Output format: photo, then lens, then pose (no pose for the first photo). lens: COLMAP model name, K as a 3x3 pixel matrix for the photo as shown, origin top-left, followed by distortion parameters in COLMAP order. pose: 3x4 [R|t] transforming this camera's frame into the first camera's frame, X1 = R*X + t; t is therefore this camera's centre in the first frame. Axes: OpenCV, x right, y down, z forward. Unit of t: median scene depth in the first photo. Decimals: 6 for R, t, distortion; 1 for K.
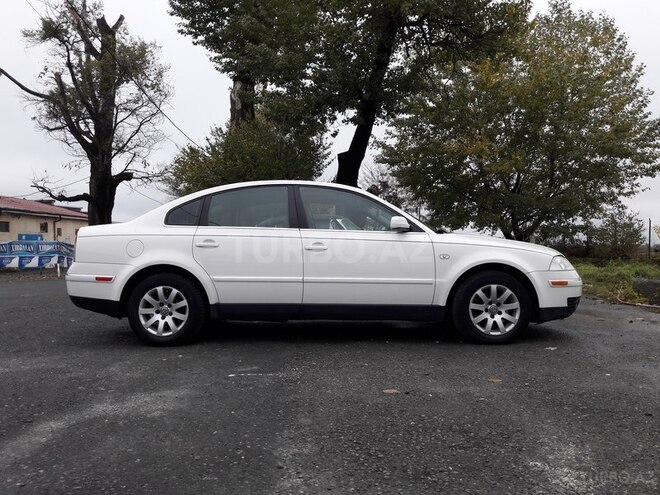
lens RADIAL K [[537.5, 0, 330.0], [0, 537.5, 247.5], [0, 0, 1]] dist [0.140780, -0.305589]
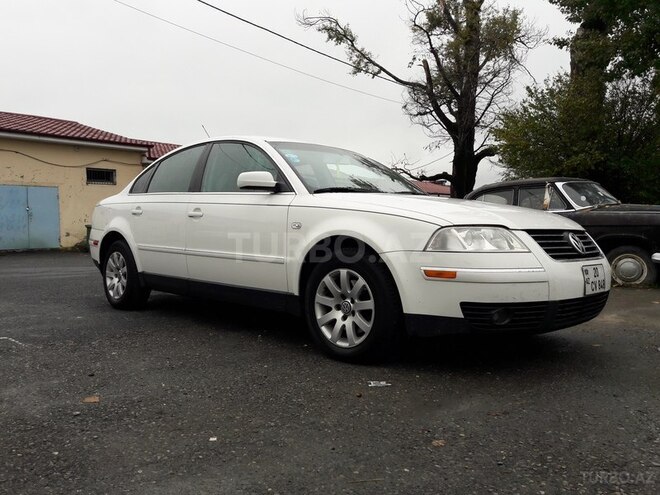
lens RADIAL K [[537.5, 0, 330.0], [0, 537.5, 247.5], [0, 0, 1]] dist [0.140780, -0.305589]
pose [[0.720468, 0.033701, -0.692669, 0.715924], [-0.005549, 0.999067, 0.042836, 0.014924], [0.693466, -0.027018, 0.719982, 0.516173]]
